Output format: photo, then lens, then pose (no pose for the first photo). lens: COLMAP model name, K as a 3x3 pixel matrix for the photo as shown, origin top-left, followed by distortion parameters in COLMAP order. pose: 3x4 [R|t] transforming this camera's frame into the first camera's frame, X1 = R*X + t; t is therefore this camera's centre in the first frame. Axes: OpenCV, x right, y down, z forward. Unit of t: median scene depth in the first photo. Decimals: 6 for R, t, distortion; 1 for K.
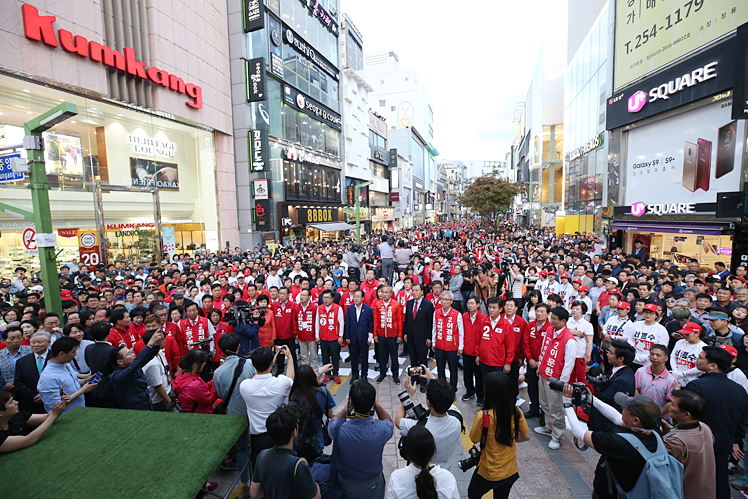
lens RADIAL K [[334.4, 0, 374.0], [0, 334.4, 249.5], [0, 0, 1]] dist [-0.044854, 0.010240]
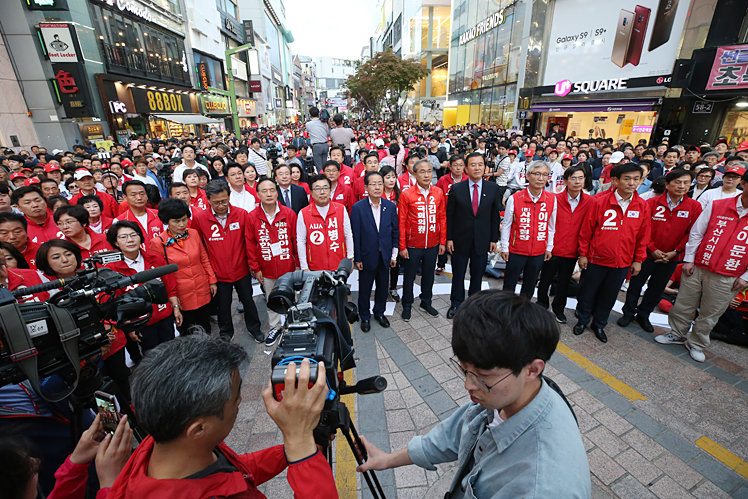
lens RADIAL K [[334.4, 0, 374.0], [0, 334.4, 249.5], [0, 0, 1]] dist [-0.044854, 0.010240]
pose [[0.913430, -0.142624, 0.381188, -0.118252], [0.034149, 0.960144, 0.277413, 0.040489], [-0.405561, -0.240381, 0.881894, 0.217495]]
